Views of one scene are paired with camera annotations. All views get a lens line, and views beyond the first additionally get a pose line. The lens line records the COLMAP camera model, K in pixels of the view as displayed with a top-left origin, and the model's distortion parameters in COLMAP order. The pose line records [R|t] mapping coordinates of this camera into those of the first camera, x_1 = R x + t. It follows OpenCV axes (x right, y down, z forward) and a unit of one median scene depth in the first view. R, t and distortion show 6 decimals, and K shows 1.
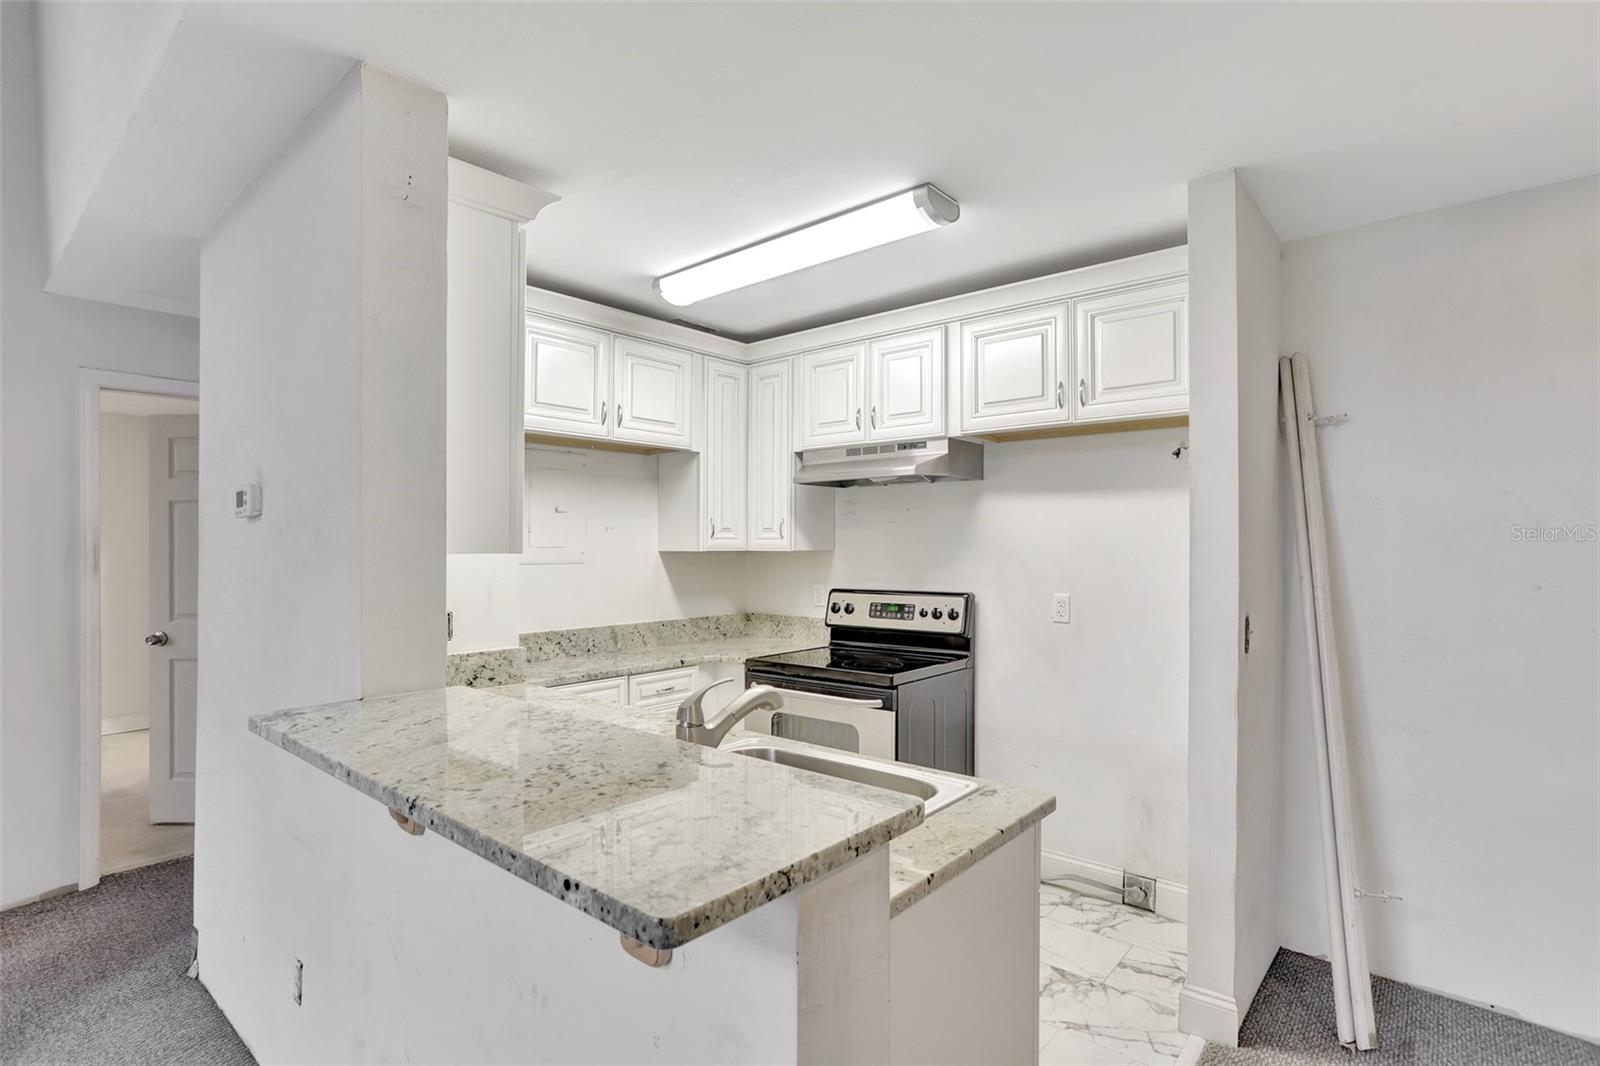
lens RADIAL K [[780.9, 0, 796.9], [0, 780.9, 552.0], [0, 0, 1]] dist [-0.061447, 0.042083]
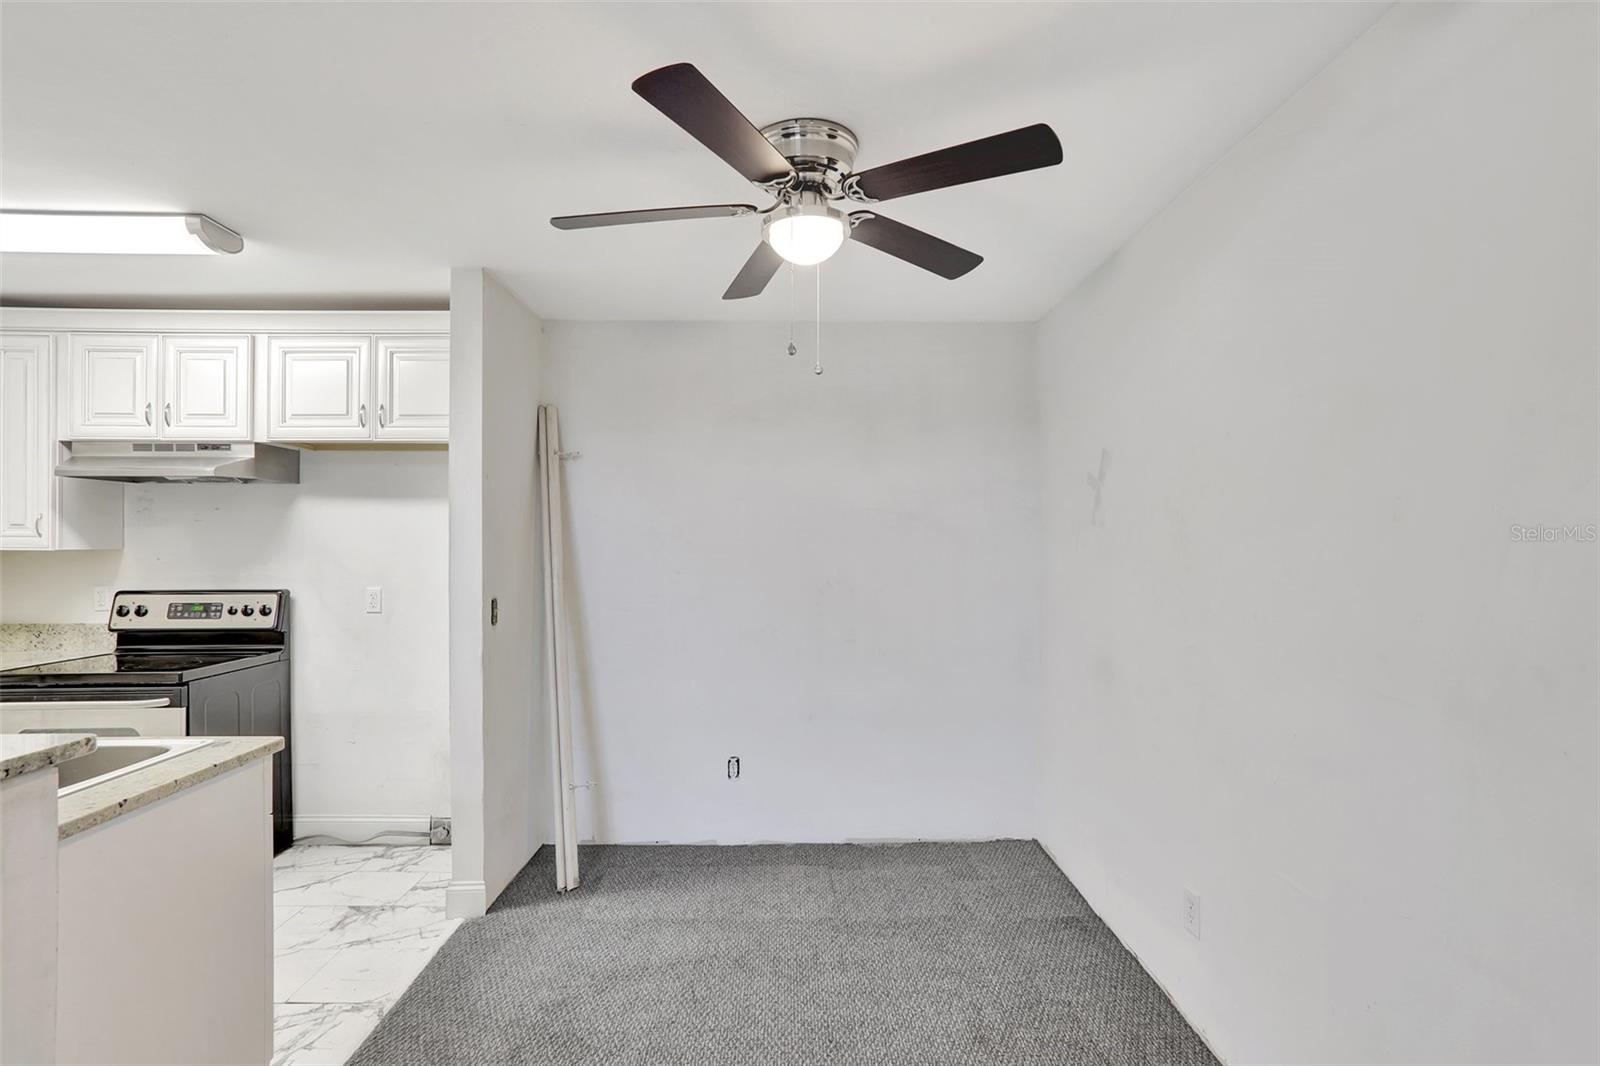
lens RADIAL K [[770.4, 0, 796.5], [0, 770.4, 550.1], [0, 0, 1]] dist [-0.060198, 0.038413]
pose [[0.747339, -0.000393, 0.664443, 0.060788], [0.001182, 0.999999, -0.000738, 0.000277], [-0.664442, 0.001337, 0.747339, -0.237410]]
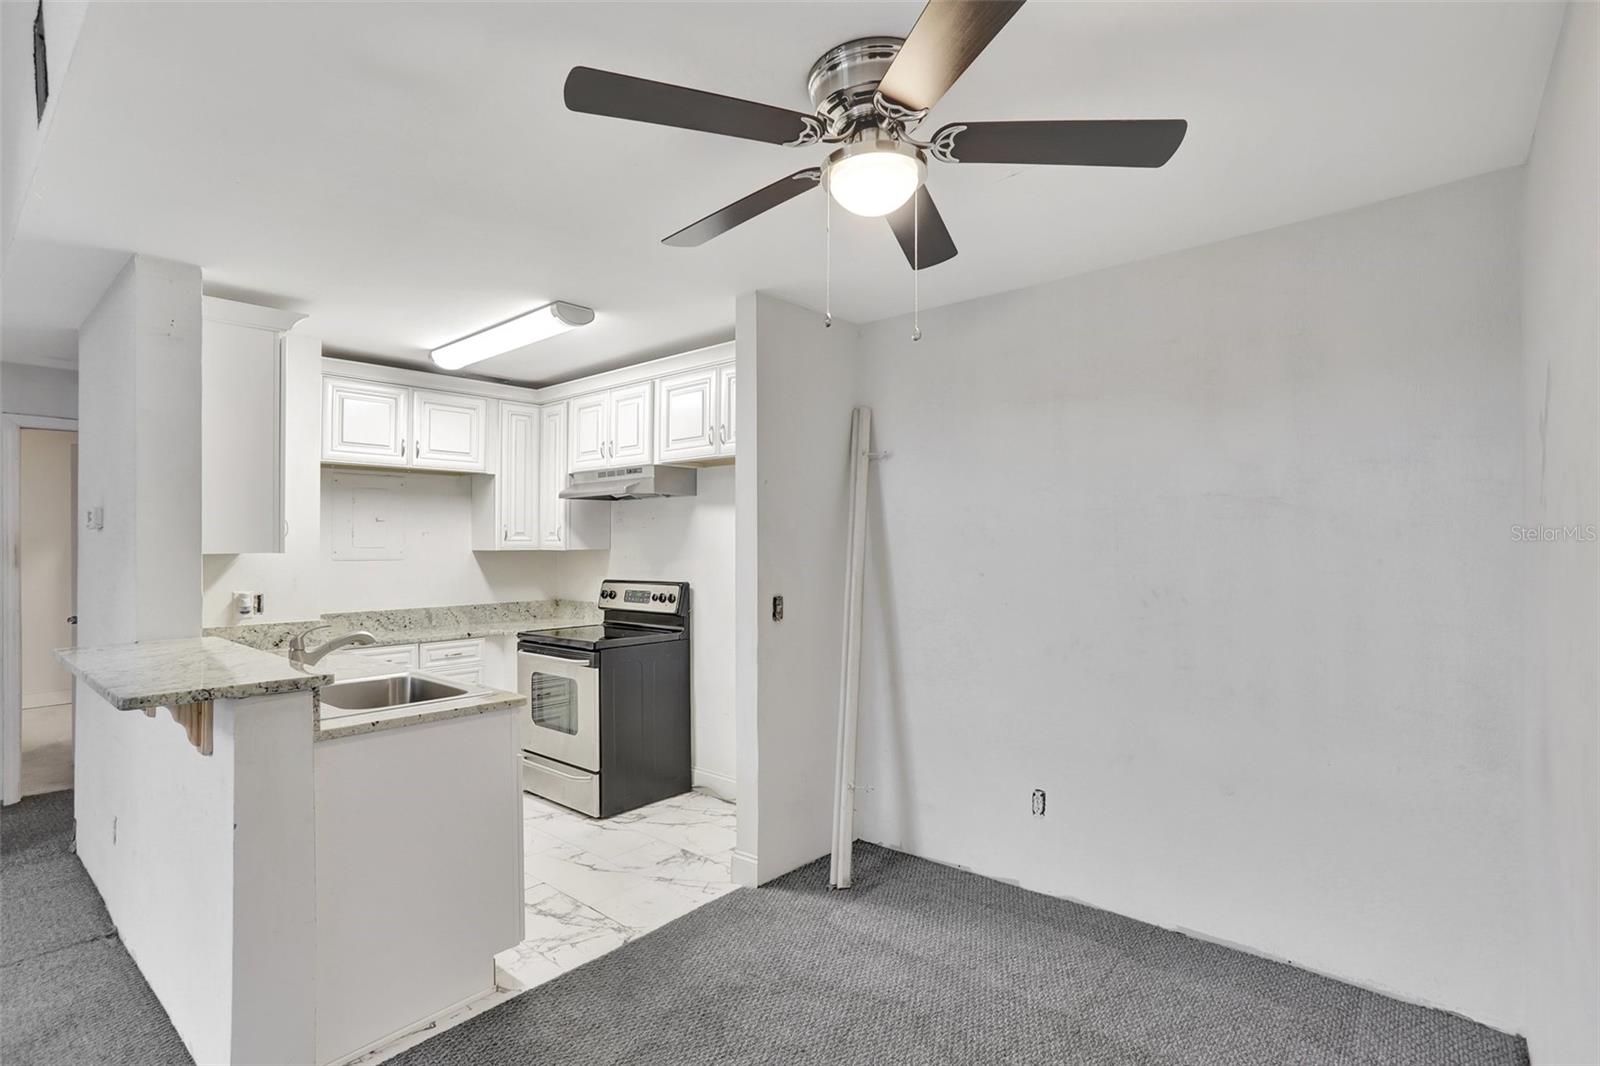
lens RADIAL K [[770.8, 0, 796.2], [0, 770.8, 541.6], [0, 0, 1]] dist [-0.062611, 0.038781]
pose [[0.999999, -0.001669, -0.000365, 0.414371], [0.001665, 0.999945, -0.010326, -0.001888], [0.000382, 0.010325, 0.999947, -0.298661]]
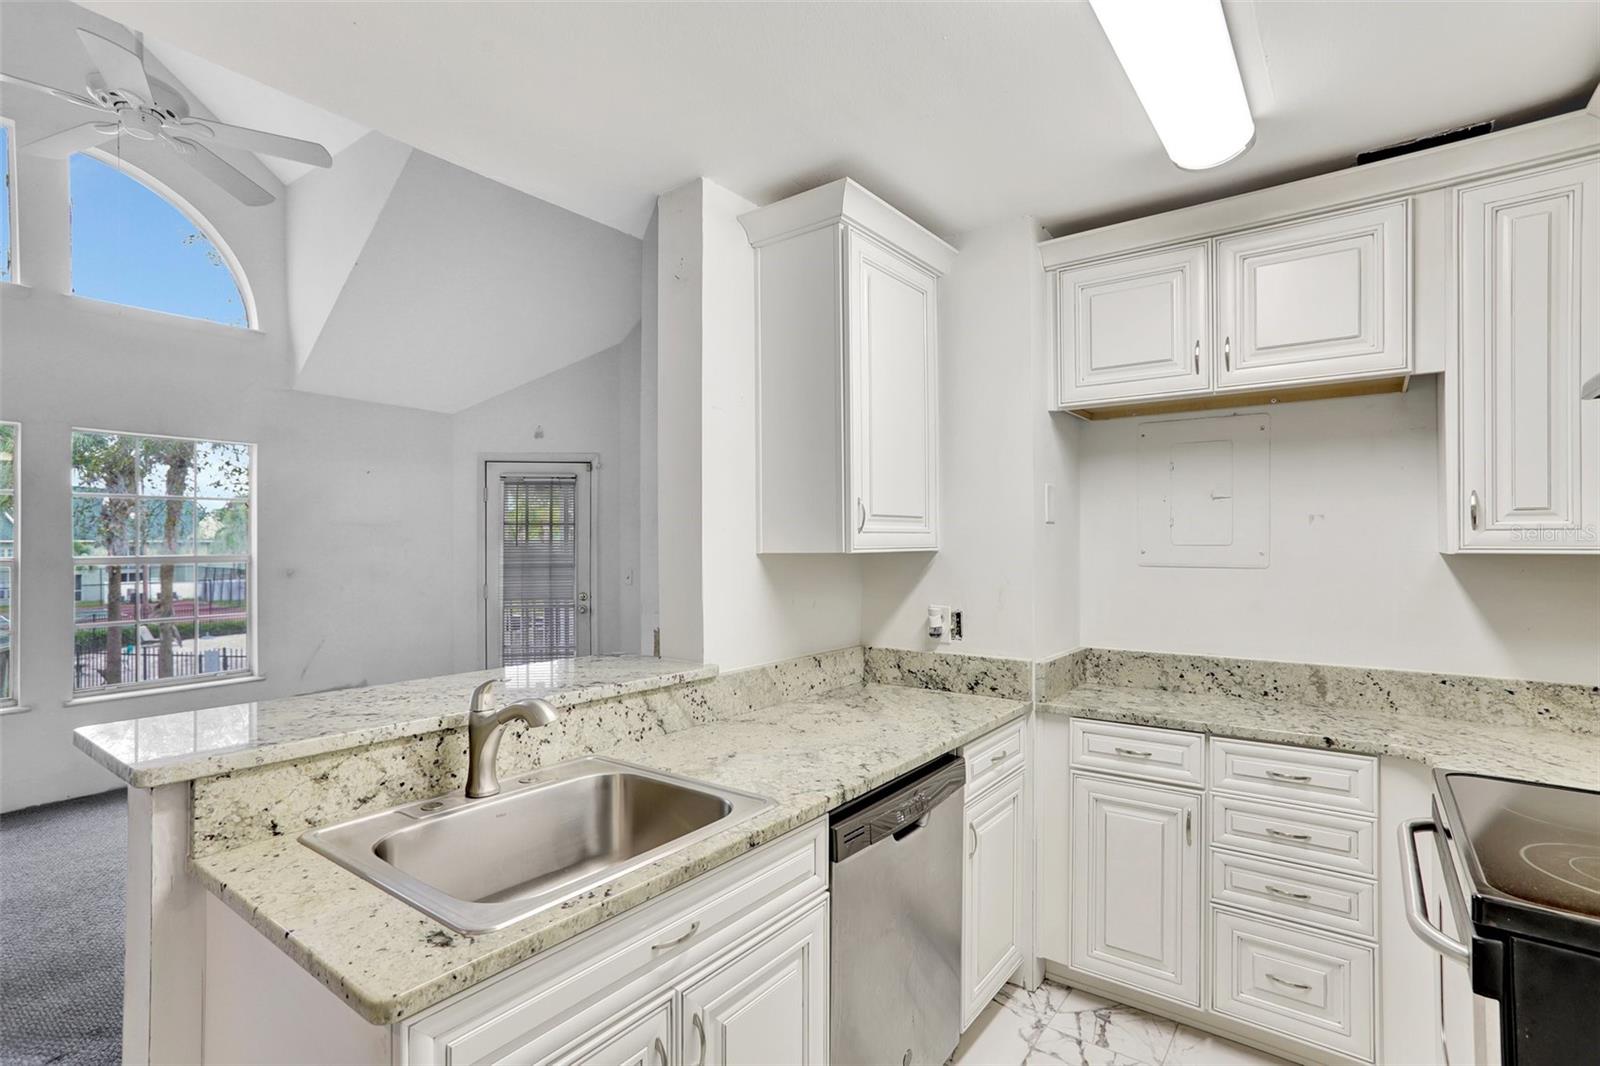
lens RADIAL K [[770.8, 0, 796.2], [0, 770.8, 541.6], [0, 0, 1]] dist [-0.062611, 0.038781]
pose [[0.068496, 0.000073, -0.997651, 0.400097], [-0.005534, 0.999985, -0.000307, -0.007444], [0.997636, 0.005542, 0.068495, 0.564031]]
